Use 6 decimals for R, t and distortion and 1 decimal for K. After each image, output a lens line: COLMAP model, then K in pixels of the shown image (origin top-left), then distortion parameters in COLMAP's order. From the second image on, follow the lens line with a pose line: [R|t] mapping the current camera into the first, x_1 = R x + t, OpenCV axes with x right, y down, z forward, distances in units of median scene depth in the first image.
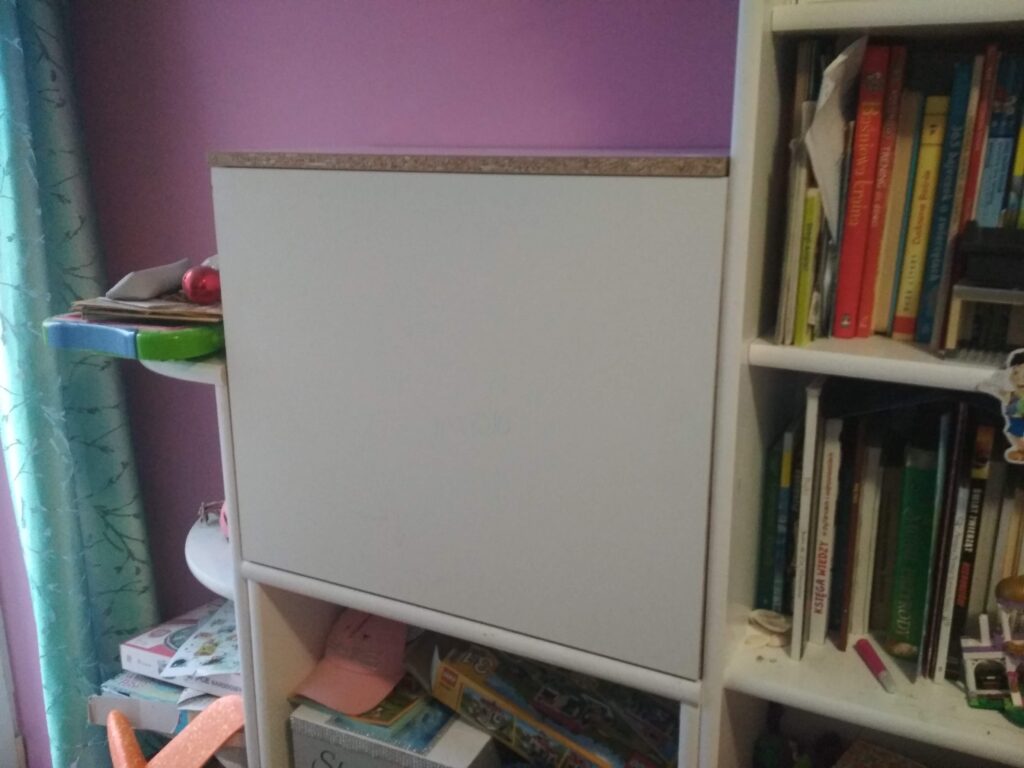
lens RADIAL K [[921.3, 0, 512.0], [0, 921.3, 384.0], [0, 0, 1]] dist [0.086962, -0.227347]
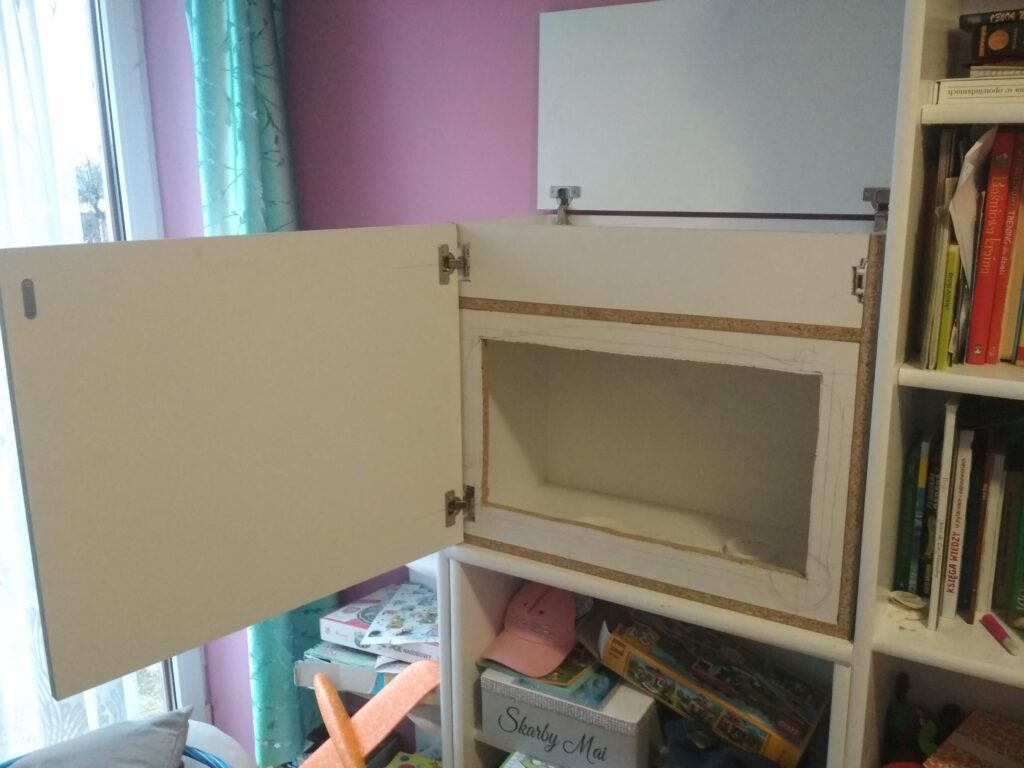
lens RADIAL K [[904.5, 0, 513.4], [0, 904.5, 378.1], [0, 0, 1]] dist [0.095587, -0.224308]
pose [[0.996762, 0.010291, -0.079747, -0.143143], [-0.012685, 0.999482, -0.029575, 0.011301], [0.079402, 0.030491, 0.996376, -0.231428]]
